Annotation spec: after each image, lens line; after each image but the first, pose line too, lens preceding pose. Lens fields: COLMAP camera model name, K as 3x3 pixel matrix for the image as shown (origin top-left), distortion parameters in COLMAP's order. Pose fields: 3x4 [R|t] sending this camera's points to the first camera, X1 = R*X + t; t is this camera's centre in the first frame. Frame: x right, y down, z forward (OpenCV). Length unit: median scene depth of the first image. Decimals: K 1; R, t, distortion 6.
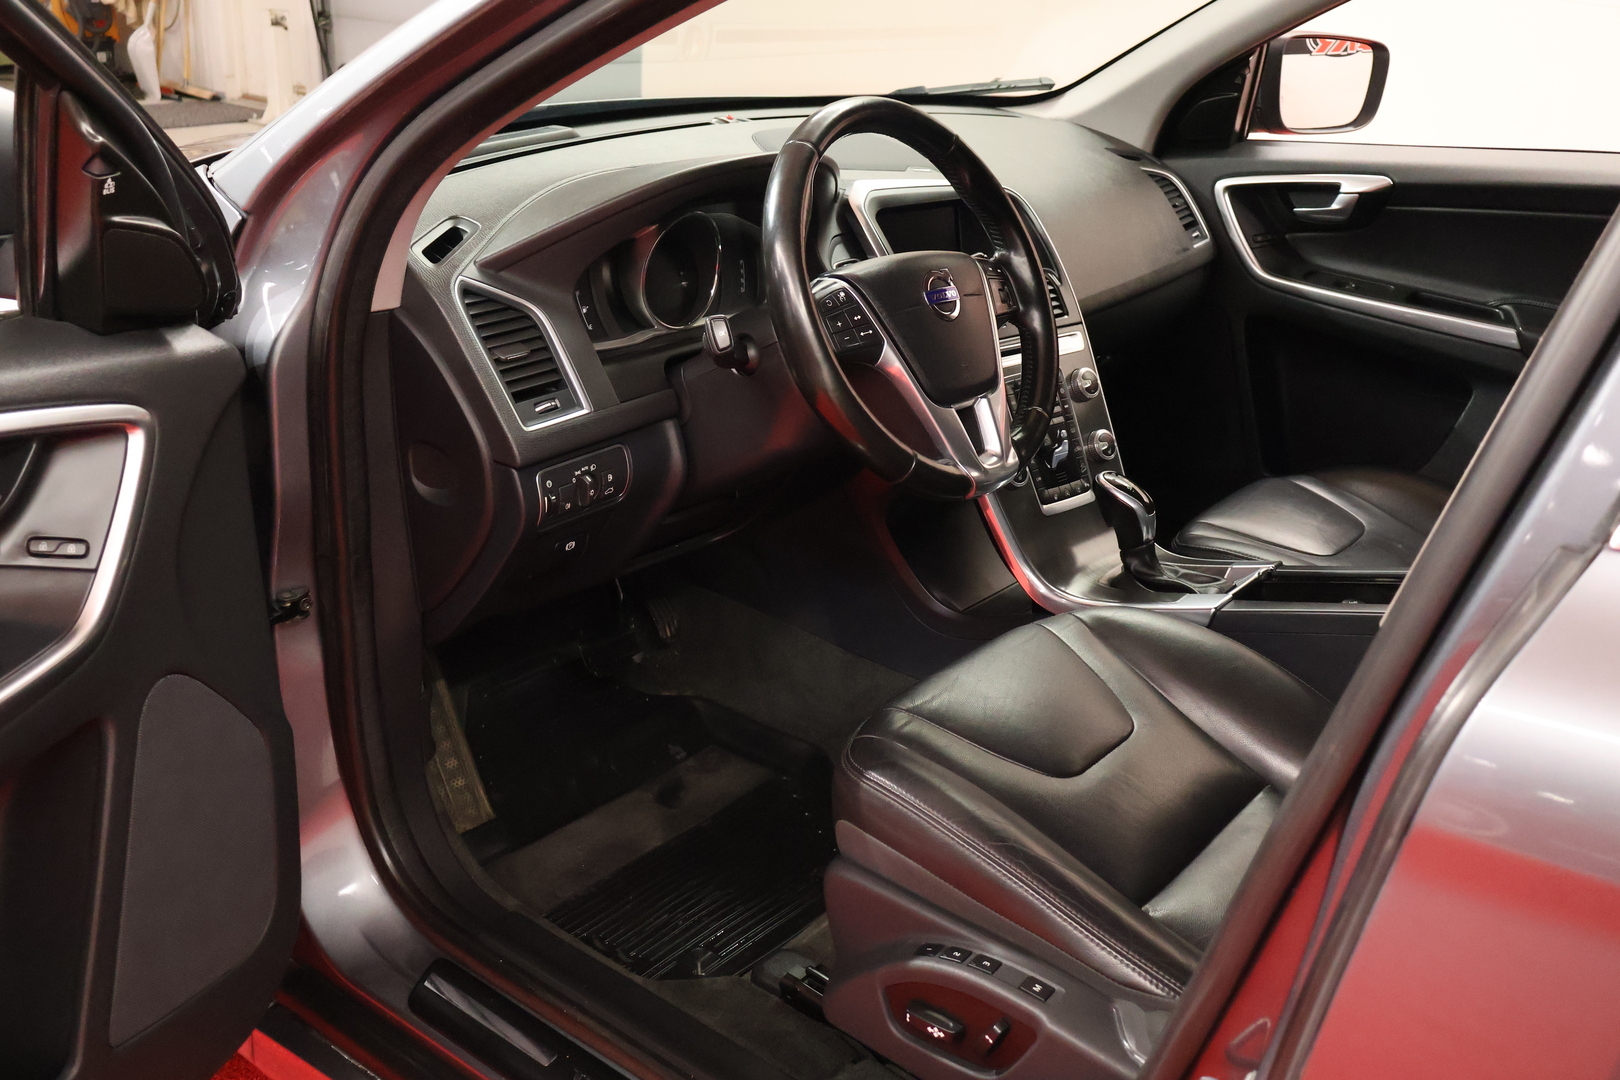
lens RADIAL K [[1520.3, 0, 816.8], [0, 1520.3, 533.2], [0, 0, 1]] dist [0.012776, 0.005345]
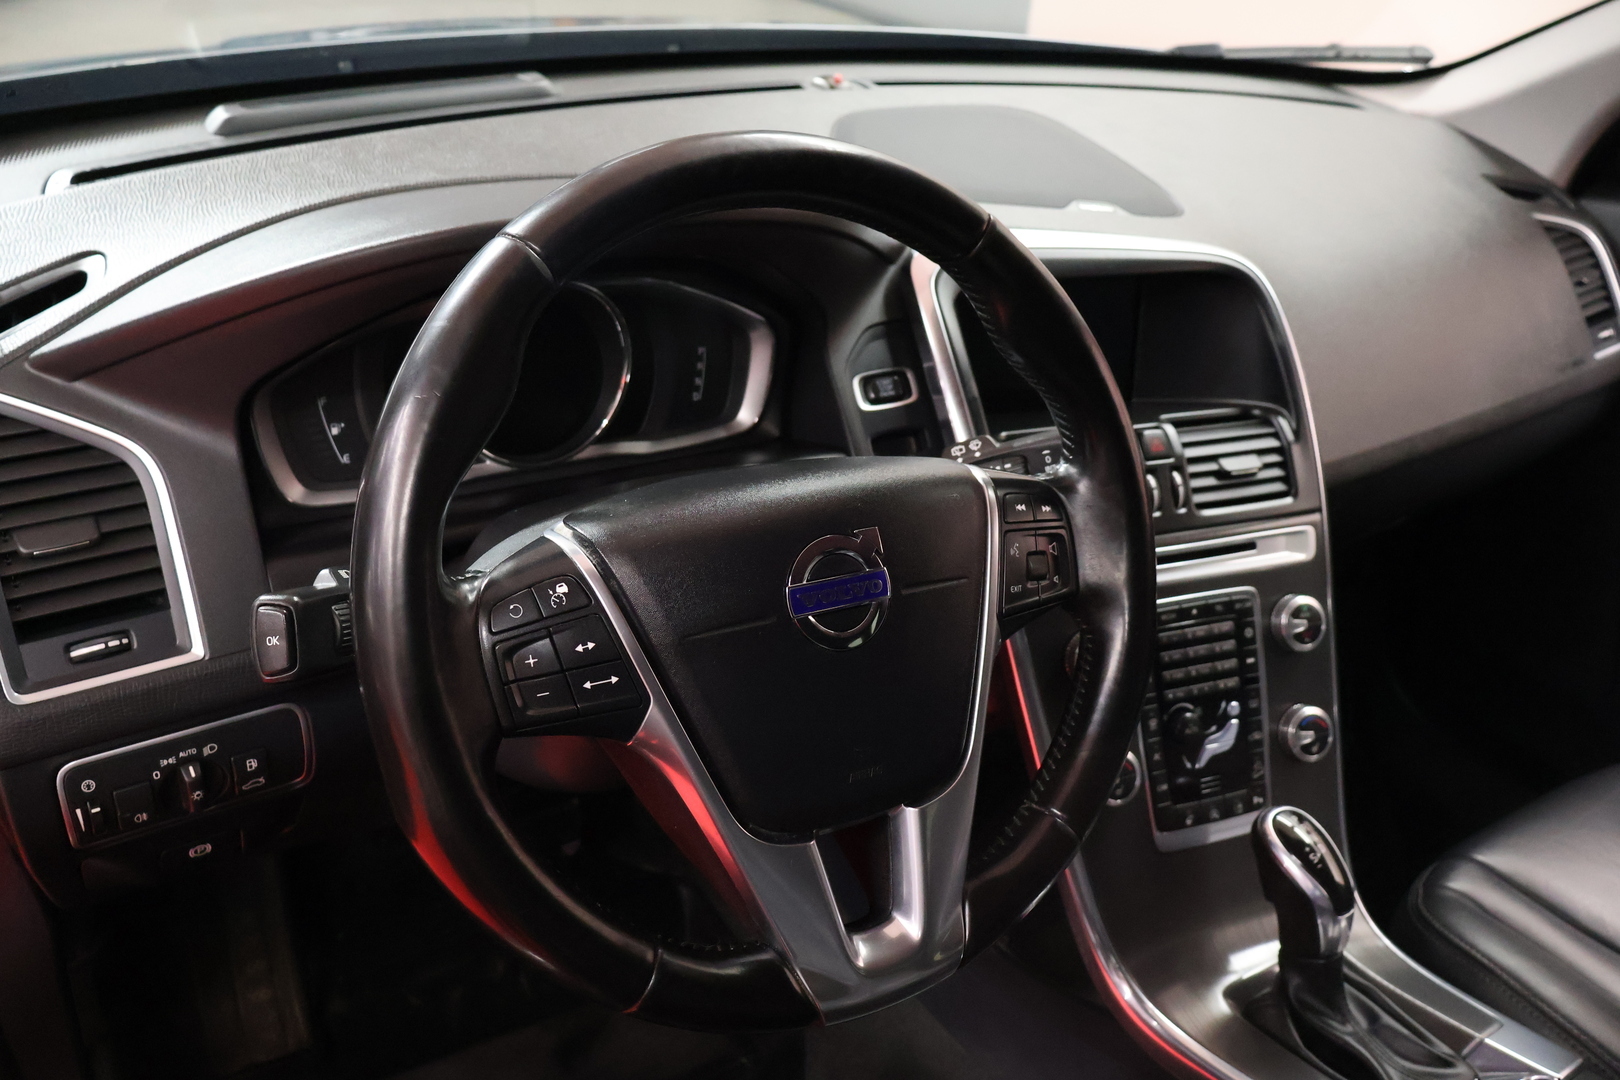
lens RADIAL K [[1350.7, 0, 800.4], [0, 1350.7, 545.5], [0, 0, 1]] dist [0.054766, -0.126815]
pose [[0.940905, 0.197161, -0.275363, 0.128744], [-0.163667, 0.976537, 0.139961, -0.160113], [0.296497, -0.086622, 0.951097, 0.435290]]
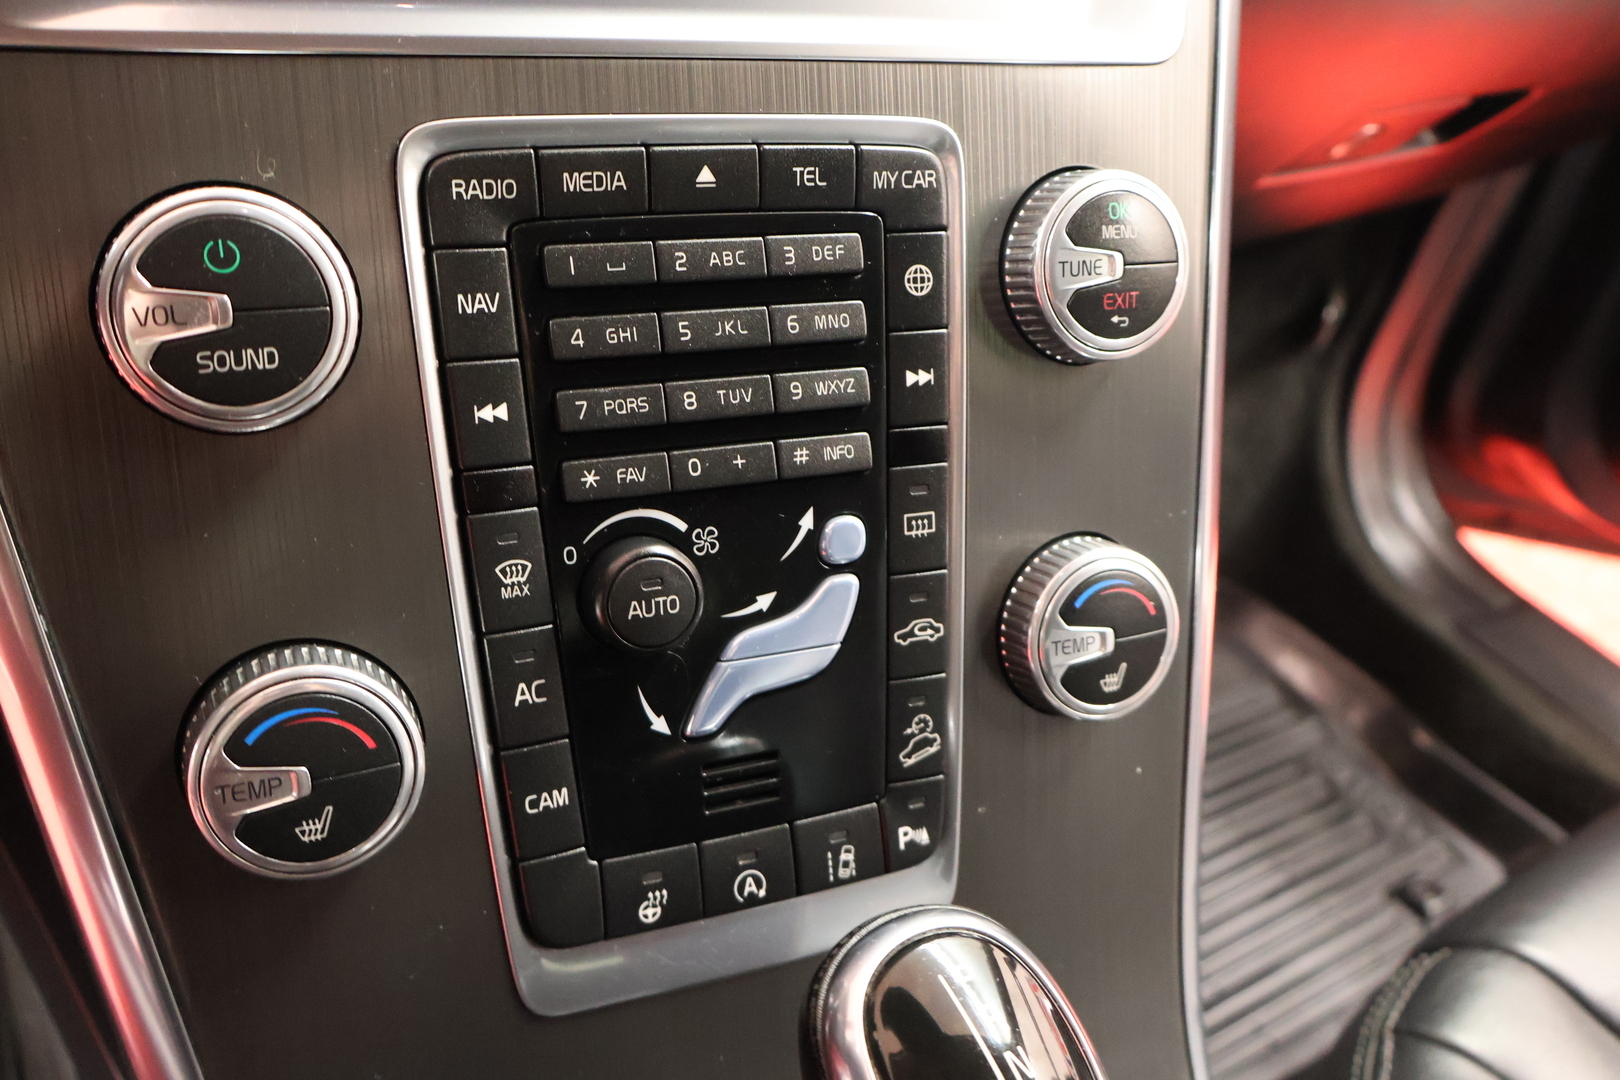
lens RADIAL K [[1350.7, 0, 800.4], [0, 1350.7, 545.5], [0, 0, 1]] dist [0.054766, -0.126815]
pose [[0.935143, 0.286338, -0.208609, 0.177558], [-0.227234, 0.936555, 0.266887, -0.096936], [0.271794, -0.202175, 0.940879, 0.801772]]
